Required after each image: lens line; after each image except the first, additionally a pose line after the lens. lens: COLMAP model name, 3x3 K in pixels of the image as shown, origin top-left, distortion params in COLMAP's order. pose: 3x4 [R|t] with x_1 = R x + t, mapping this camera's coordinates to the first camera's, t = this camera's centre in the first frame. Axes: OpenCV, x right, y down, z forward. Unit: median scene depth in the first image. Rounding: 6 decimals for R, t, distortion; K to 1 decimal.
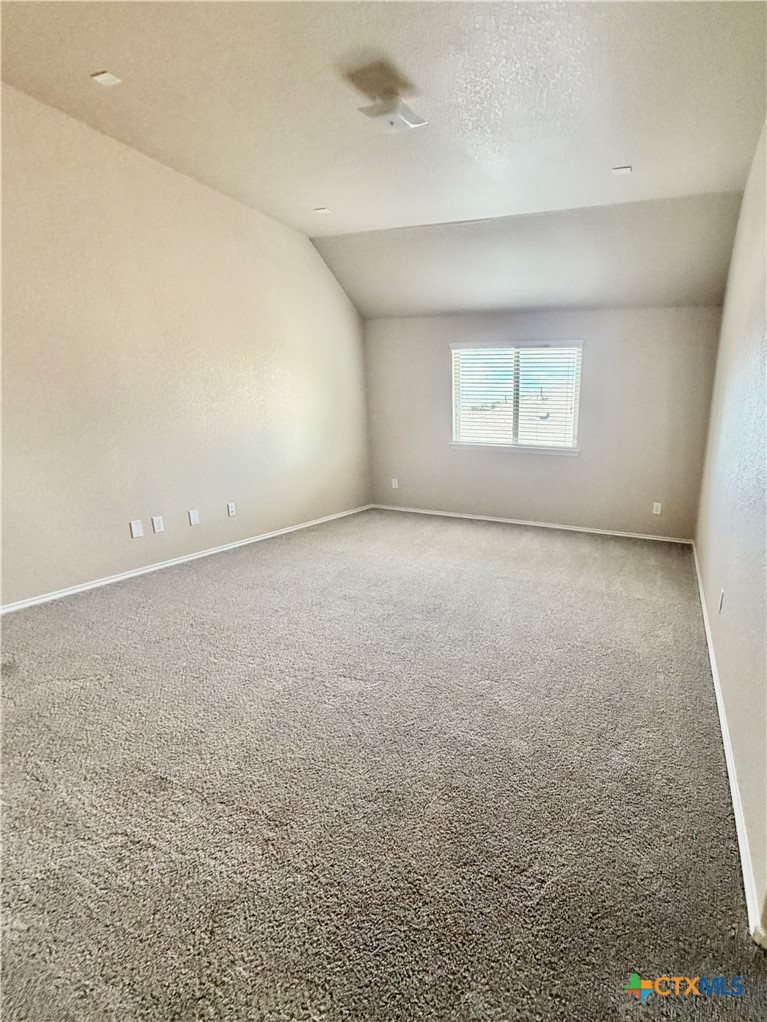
lens RADIAL K [[503.7, 0, 384.8], [0, 503.7, 478.7], [0, 0, 1]] dist [0.000091, 0.000629]
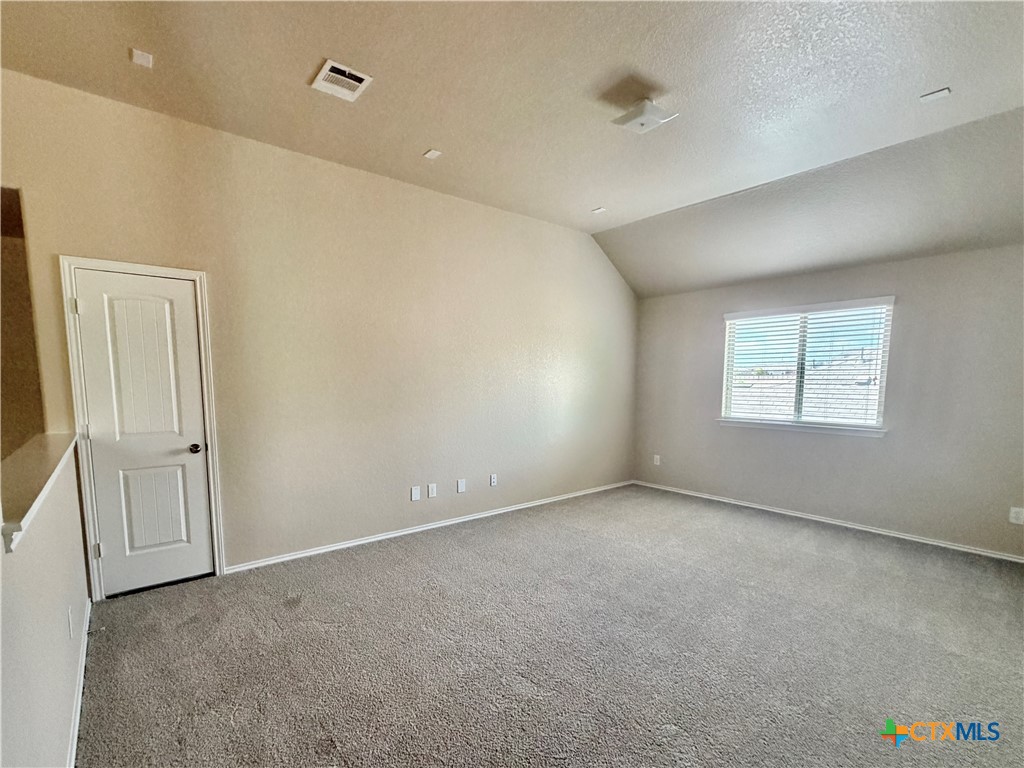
lens RADIAL K [[441.4, 0, 512.0], [0, 441.4, 384.0], [0, 0, 1]] dist [-0.000753, 0.000885]
pose [[0.897277, -0.030239, -0.440431, 0.162871], [-0.017840, 0.994353, -0.104615, -0.046359], [0.441108, 0.101726, 0.891670, 0.087301]]
